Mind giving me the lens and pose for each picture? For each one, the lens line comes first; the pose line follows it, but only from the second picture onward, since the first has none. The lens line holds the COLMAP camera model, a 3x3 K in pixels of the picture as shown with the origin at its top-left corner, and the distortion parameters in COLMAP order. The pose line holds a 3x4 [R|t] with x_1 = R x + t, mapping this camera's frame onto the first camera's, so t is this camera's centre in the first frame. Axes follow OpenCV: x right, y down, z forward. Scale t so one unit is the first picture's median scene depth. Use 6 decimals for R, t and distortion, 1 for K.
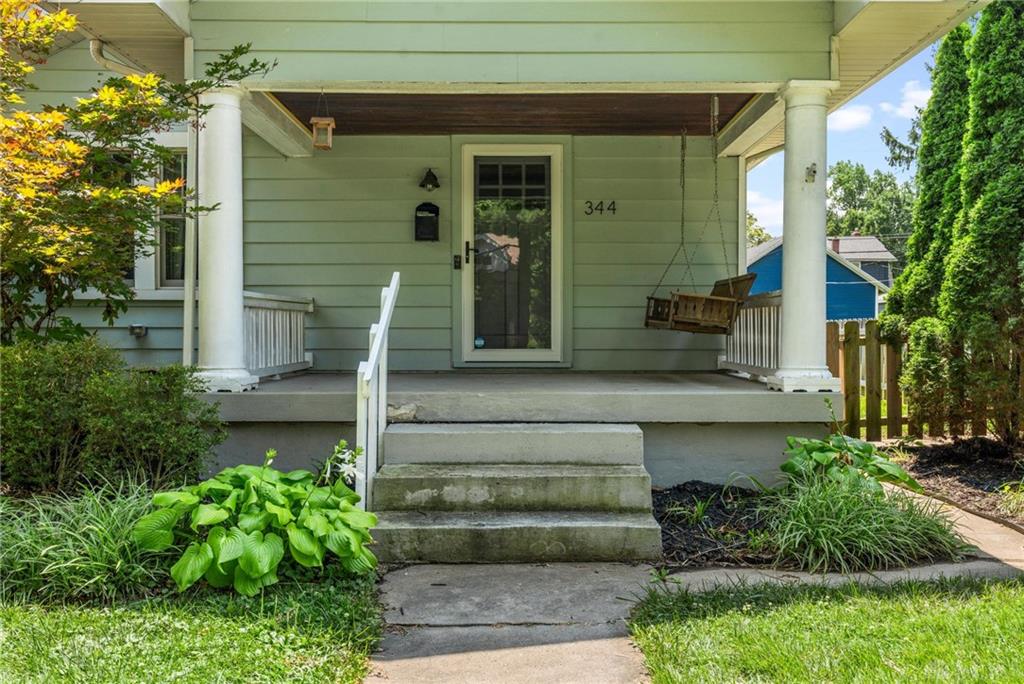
lens RADIAL K [[848.8, 0, 512.0], [0, 848.8, 342.0], [0, 0, 1]] dist [0.006794, -0.004587]
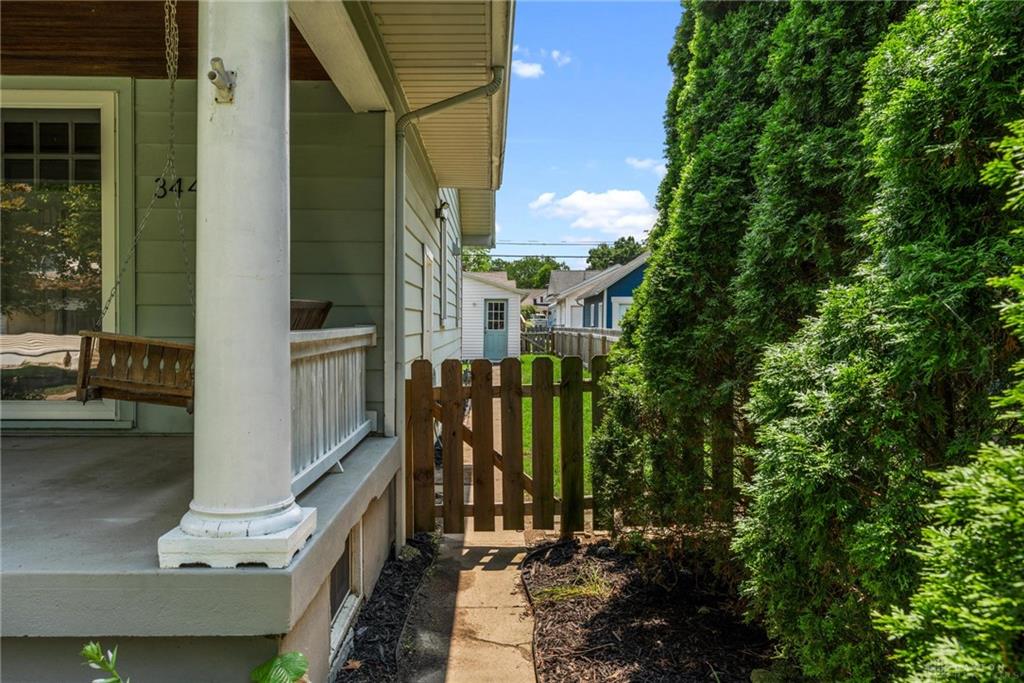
lens RADIAL K [[696.5, 0, 512.0], [0, 696.5, 341.5], [0, 0, 1]] dist [-0.005751, -0.001468]
pose [[0.999726, 0.003055, 0.023212, 0.401234], [-0.003413, 0.999875, 0.015420, -0.053944], [-0.023162, -0.015495, 0.999612, 0.510234]]
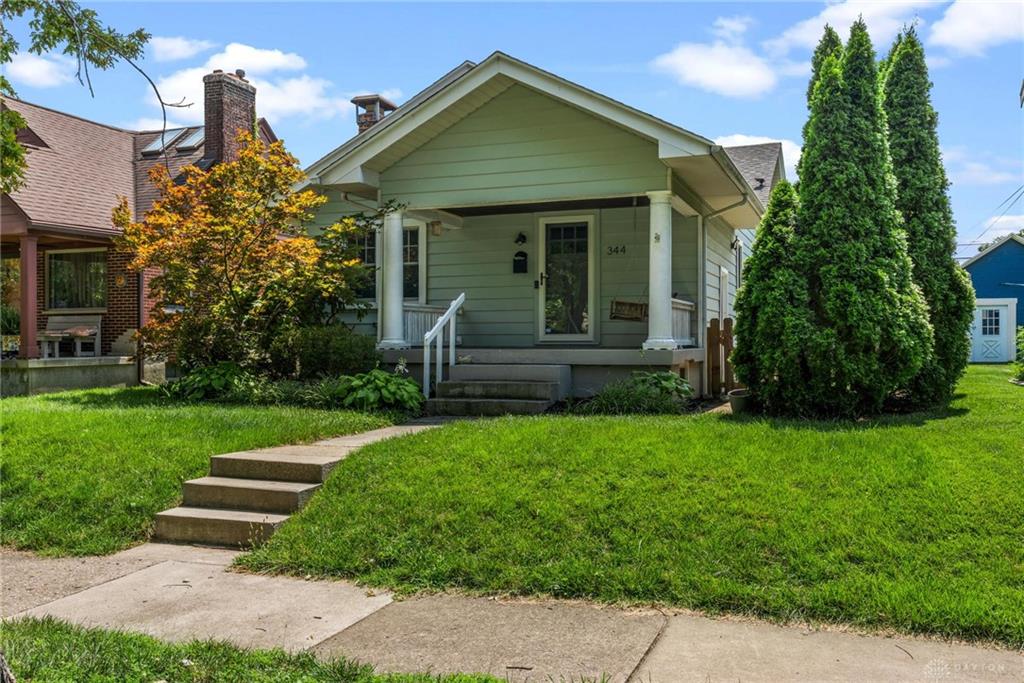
lens RADIAL K [[900.8, 0, 512.0], [0, 900.8, 341.5], [0, 0, 1]] dist [-0.008927, -0.000895]
pose [[0.928874, -0.001485, -0.370393, 0.653412], [-0.004470, 0.999874, -0.015218, 0.058647], [0.370369, 0.015792, 0.928751, -0.842185]]
